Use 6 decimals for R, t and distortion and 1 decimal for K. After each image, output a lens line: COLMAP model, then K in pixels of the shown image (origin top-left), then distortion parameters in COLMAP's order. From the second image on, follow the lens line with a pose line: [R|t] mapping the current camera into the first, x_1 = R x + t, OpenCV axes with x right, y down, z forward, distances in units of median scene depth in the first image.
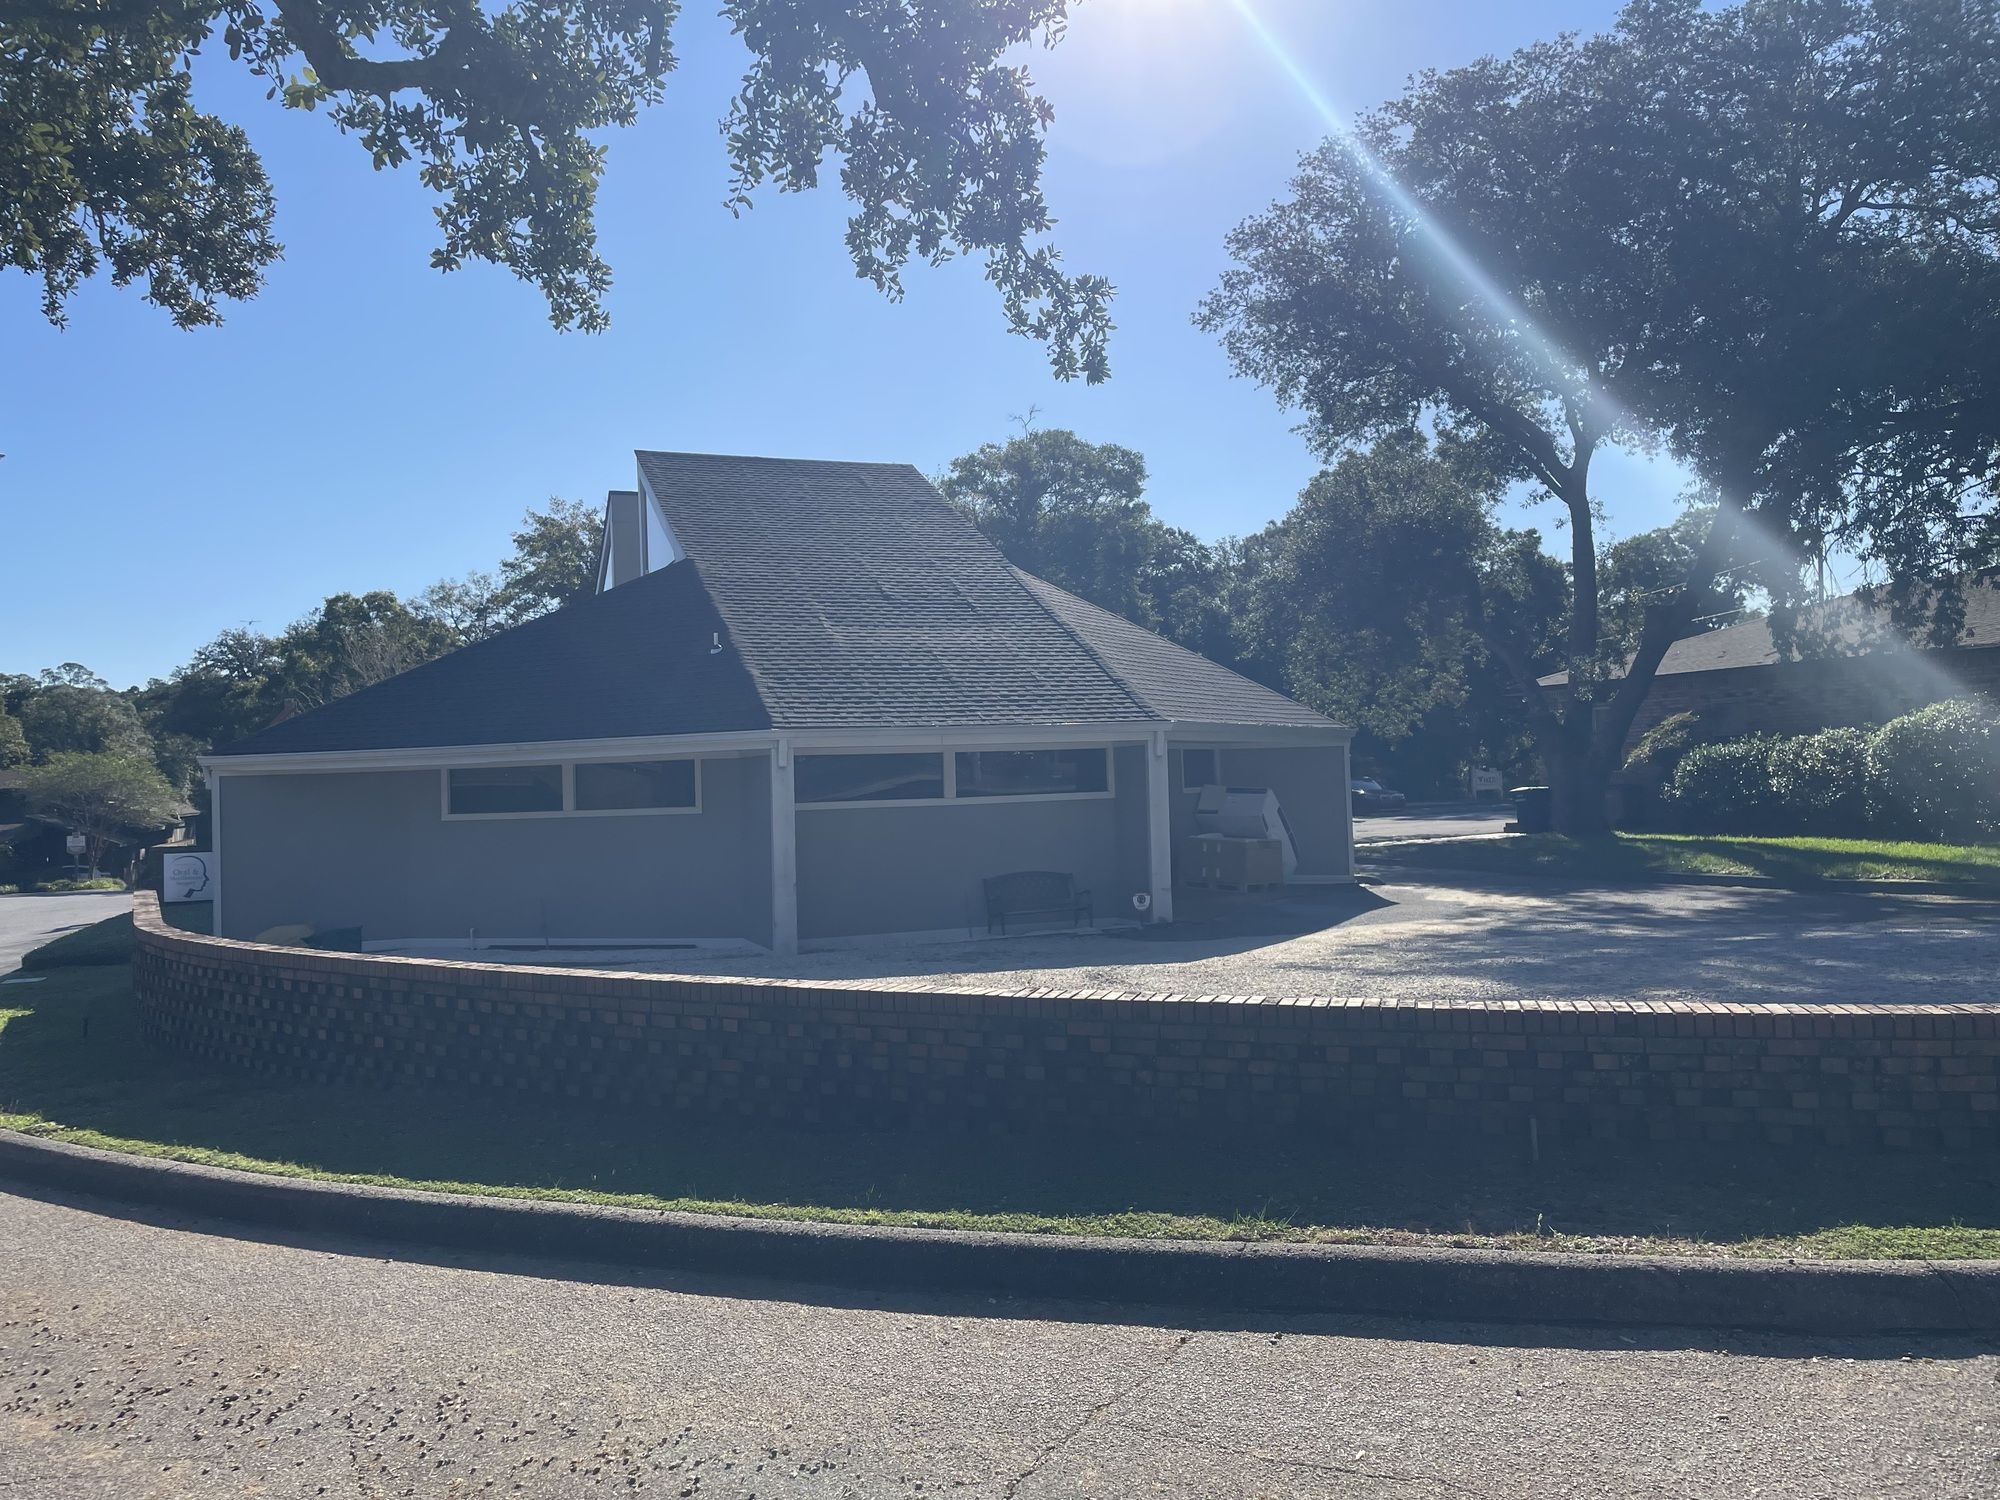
lens RADIAL K [[1505.2, 0, 1004.7], [0, 1505.2, 744.1], [0, 0, 1]] dist [0.040633, -0.003807]
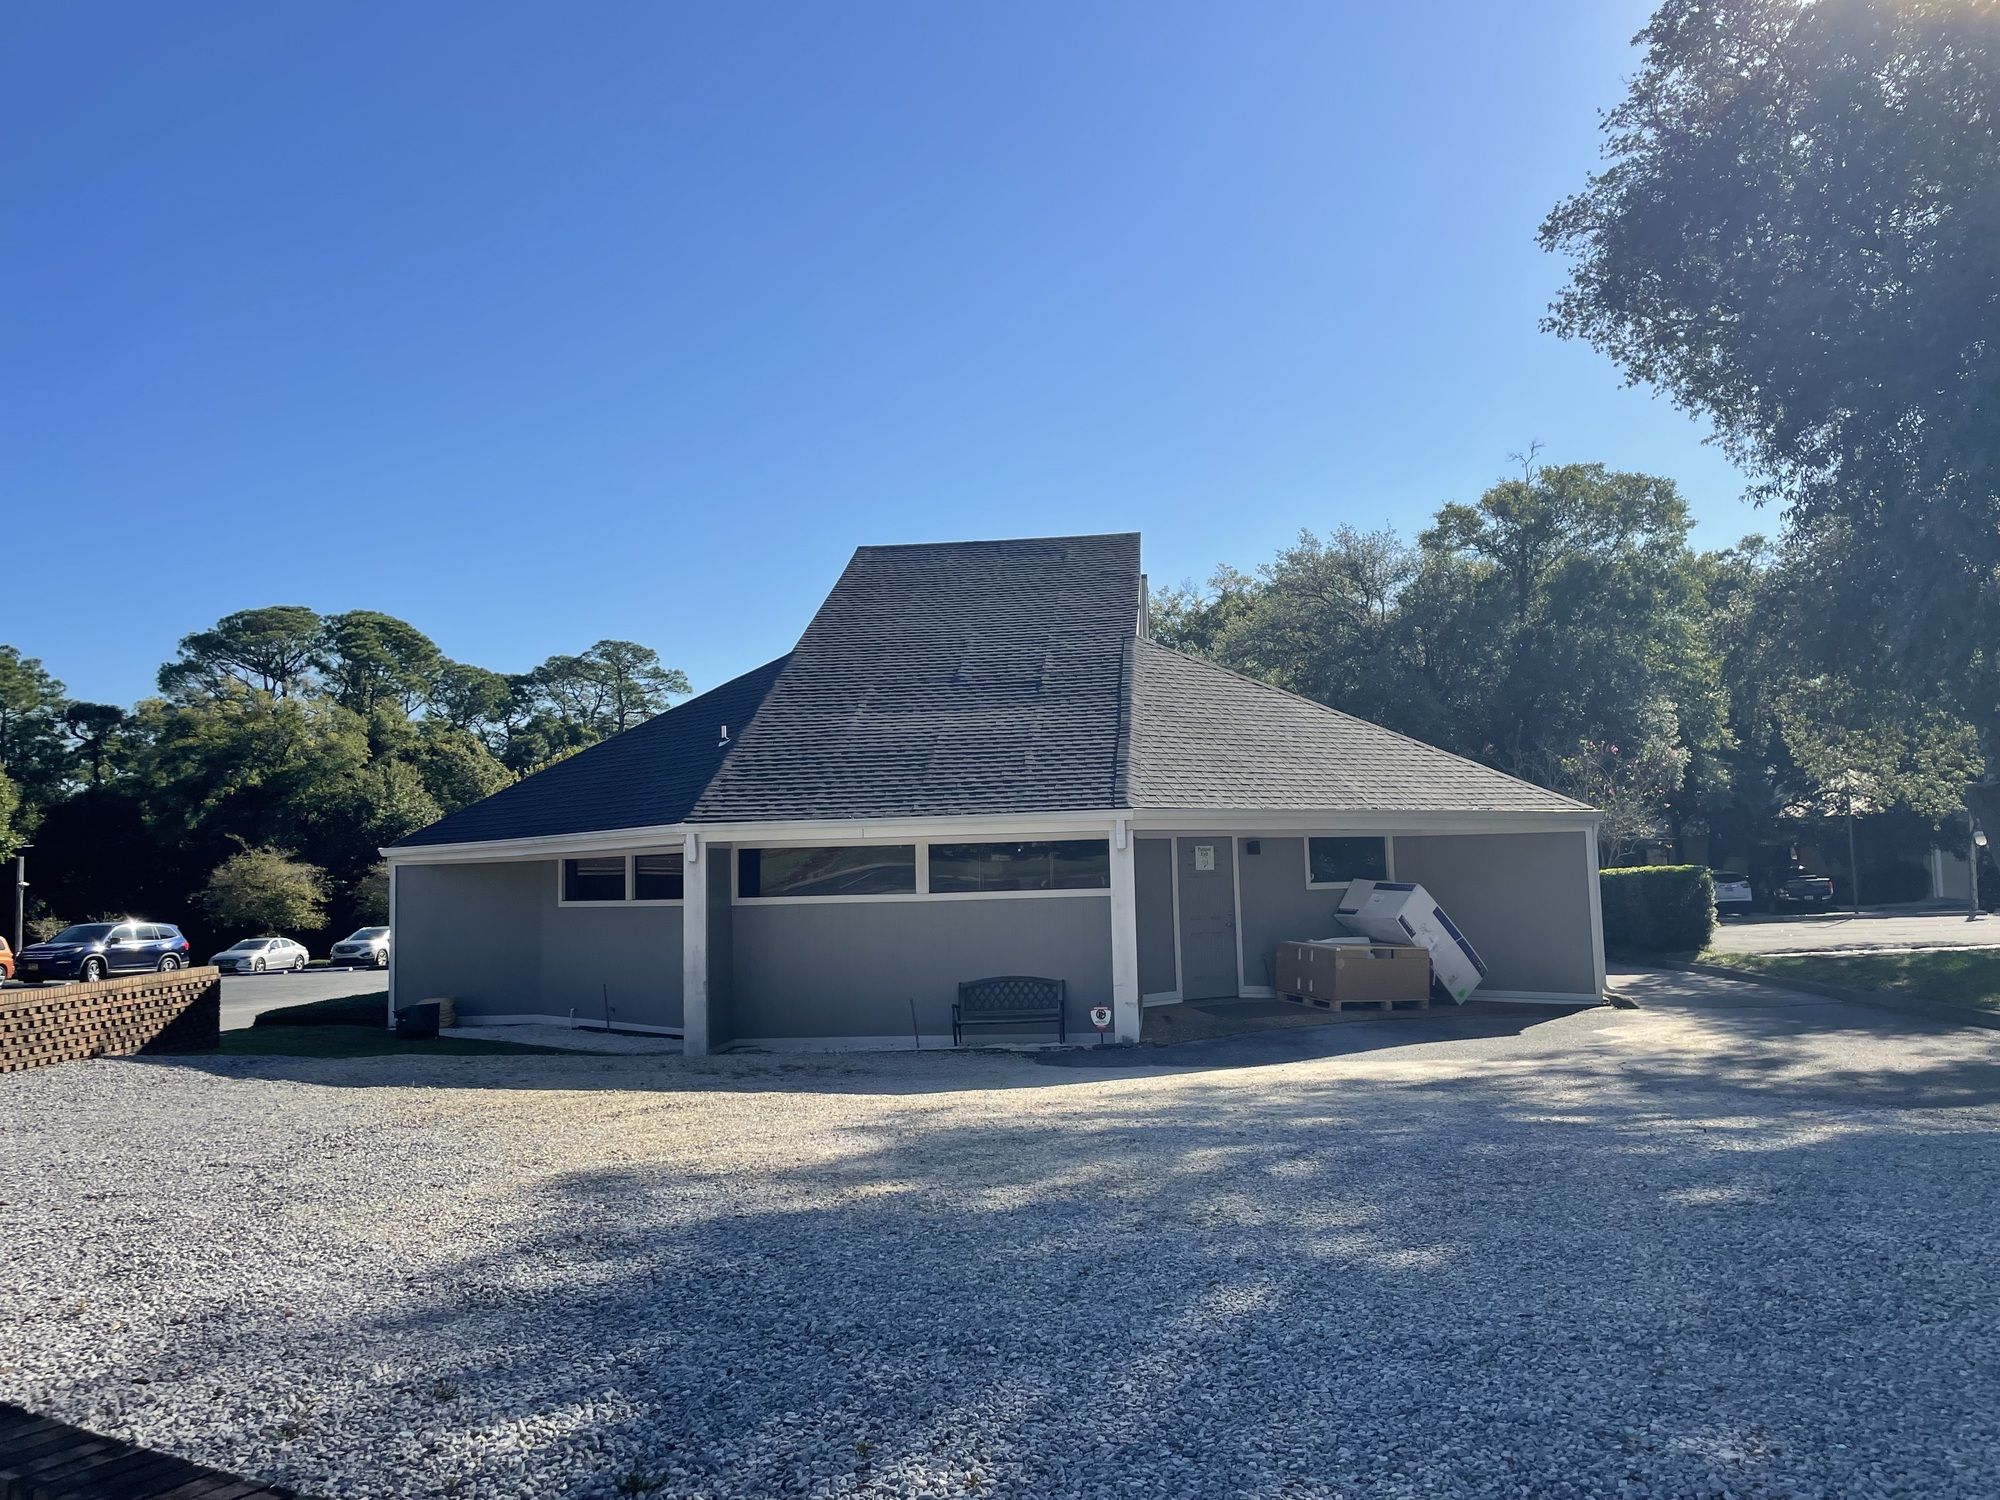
lens RADIAL K [[1505.2, 0, 1000.5], [0, 1505.2, 754.8], [0, 0, 1]] dist [0.040633, -0.003807]
pose [[0.882317, -0.028882, -0.469768, 0.436118], [0.008324, 0.998917, -0.045780, -0.006396], [0.470581, 0.036483, 0.881602, 0.197369]]
